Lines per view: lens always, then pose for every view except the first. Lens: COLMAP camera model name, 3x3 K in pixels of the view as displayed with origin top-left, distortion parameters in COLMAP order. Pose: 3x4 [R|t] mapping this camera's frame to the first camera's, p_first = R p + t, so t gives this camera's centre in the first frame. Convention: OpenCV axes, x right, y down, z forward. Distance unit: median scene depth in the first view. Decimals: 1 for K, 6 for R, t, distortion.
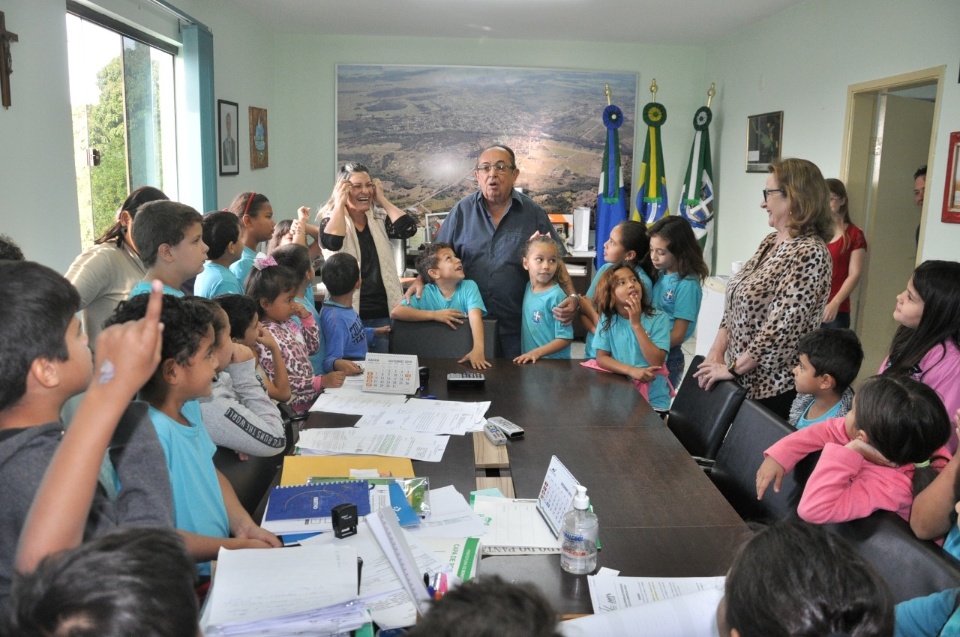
lens RADIAL K [[742.3, 0, 480.0], [0, 742.3, 318.5], [0, 0, 1]] dist [-0.164792, 0.118179]
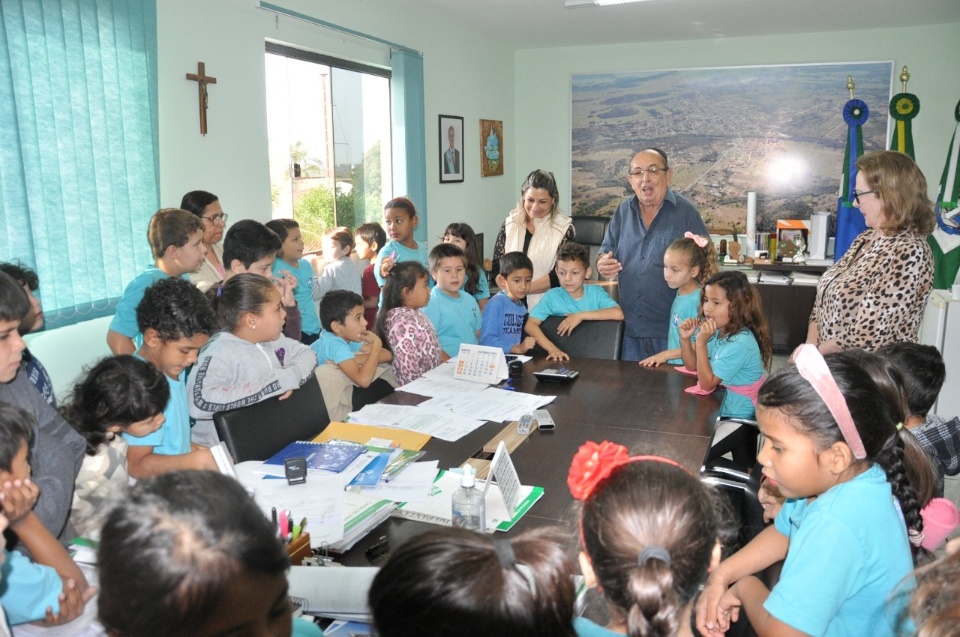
lens RADIAL K [[742.3, 0, 480.0], [0, 742.3, 318.5], [0, 0, 1]] dist [-0.164792, 0.118179]
pose [[0.906654, 0.046961, -0.419252, 0.134863], [-0.051145, 0.998690, 0.001261, 0.002992], [0.418762, 0.020299, 0.907869, 0.006708]]
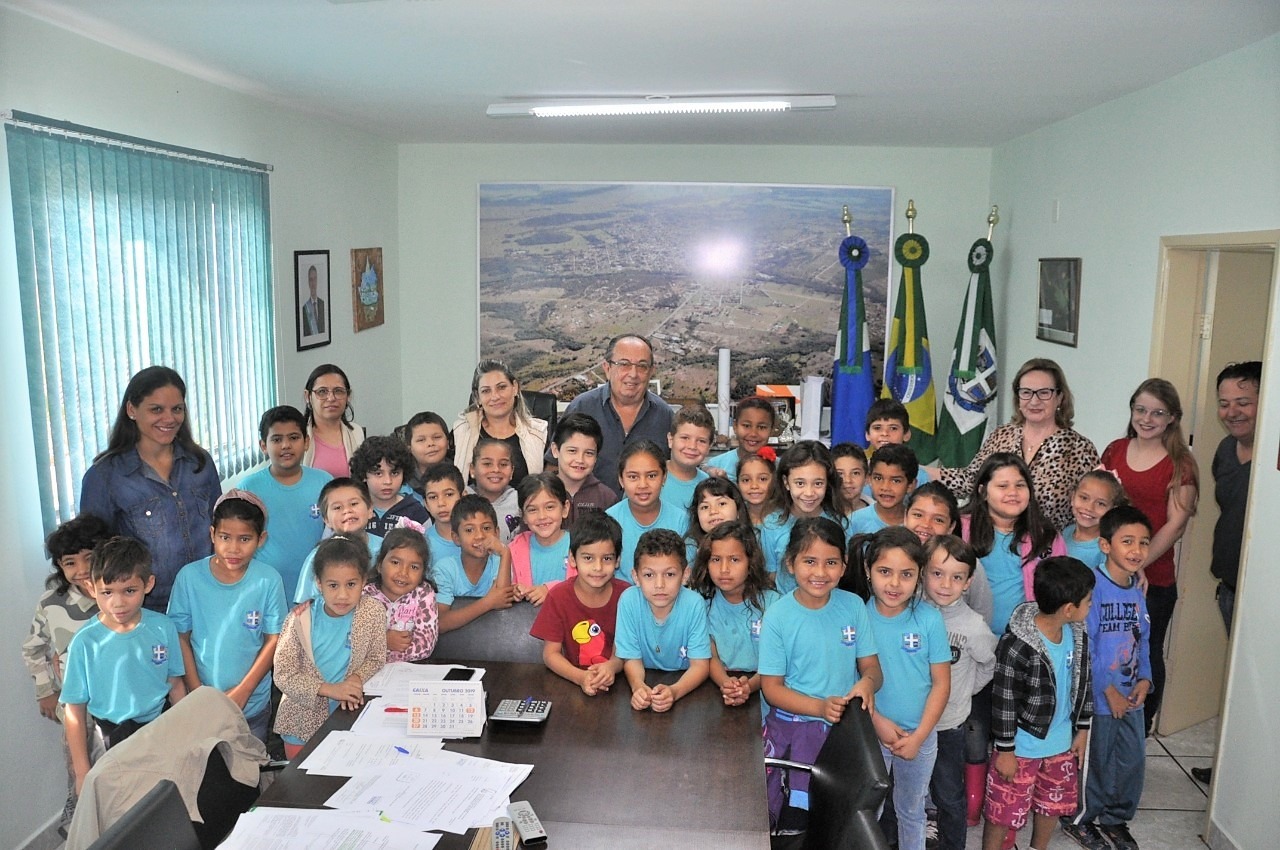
lens RADIAL K [[989.8, 0, 640.0], [0, 989.8, 425.0], [0, 0, 1]] dist [-0.164792, 0.118179]
pose [[0.992919, 0.011328, -0.118253, 0.086216], [-0.015413, 0.999313, -0.033690, -0.070406], [0.117790, 0.035274, 0.992412, 0.034638]]
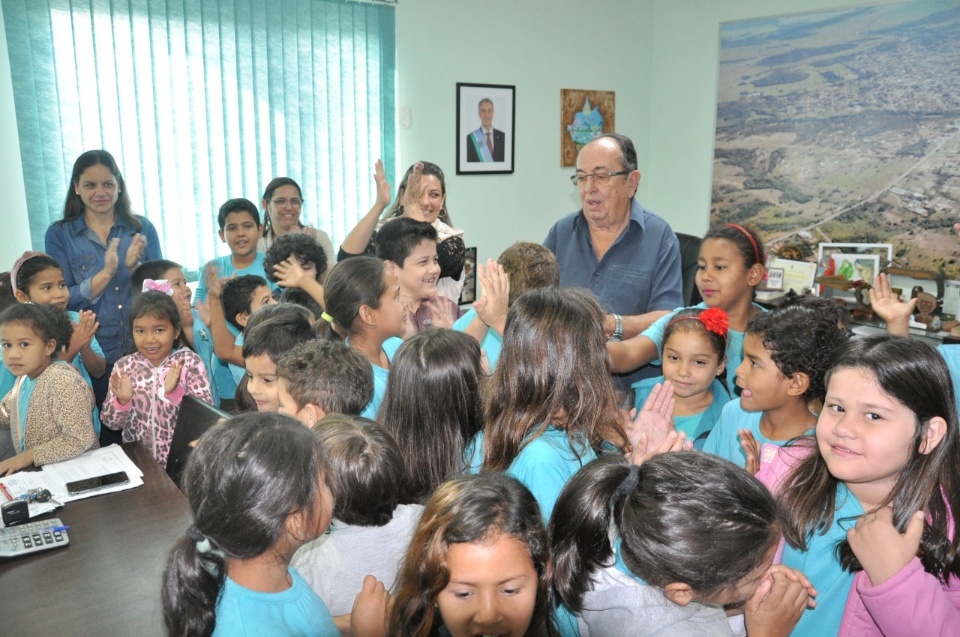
lens RADIAL K [[742.3, 0, 480.0], [0, 742.3, 318.5], [0, 0, 1]] dist [-0.164792, 0.118179]
pose [[0.584675, 0.163810, -0.794558, 0.268280], [-0.157841, 0.983656, 0.086648, -0.085996], [0.795765, 0.074753, 0.600975, 0.400806]]
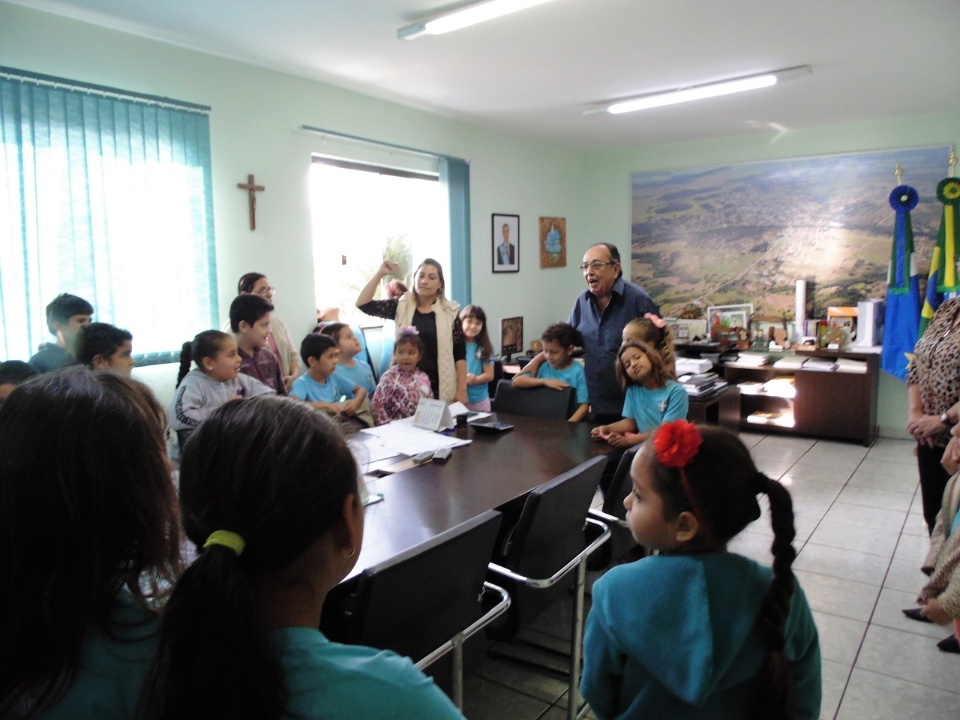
lens RADIAL K [[711.9, 0, 476.3], [0, 711.9, 351.4], [0, 0, 1]] dist [-0.022754, -0.000427]
pose [[0.788378, 0.036164, -0.614128, 0.296237], [-0.092775, 0.993843, -0.060574, 0.013220], [0.608156, 0.104731, 0.786879, 0.011608]]
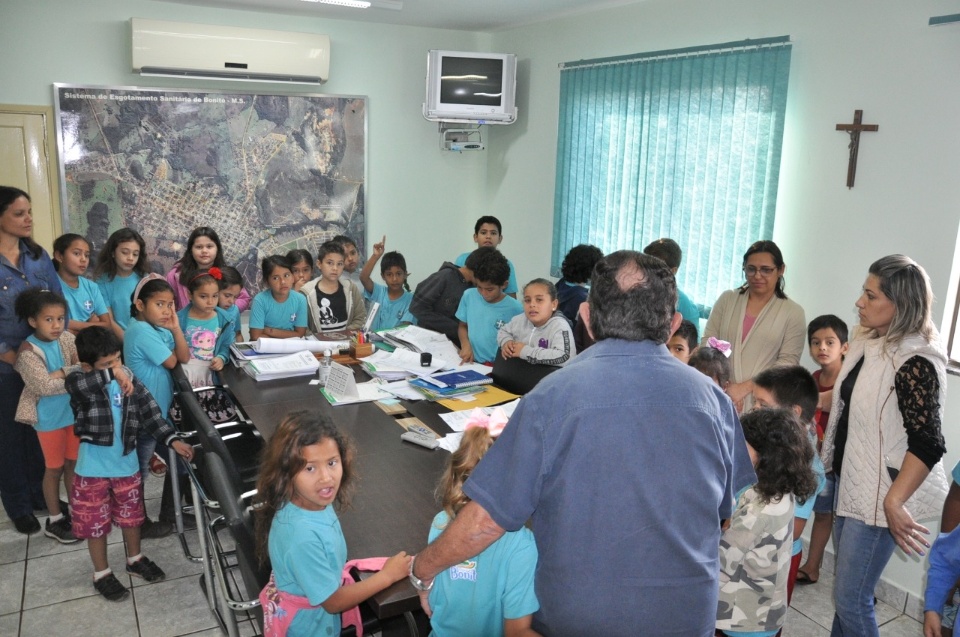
lens RADIAL K [[742.3, 0, 480.0], [0, 742.3, 318.5], [0, 0, 1]] dist [-0.164792, 0.118179]
pose [[-0.887073, 0.066070, -0.456877, 0.174493], [-0.131949, 0.912124, 0.388097, -0.183940], [0.442370, 0.404555, -0.800402, 0.674490]]
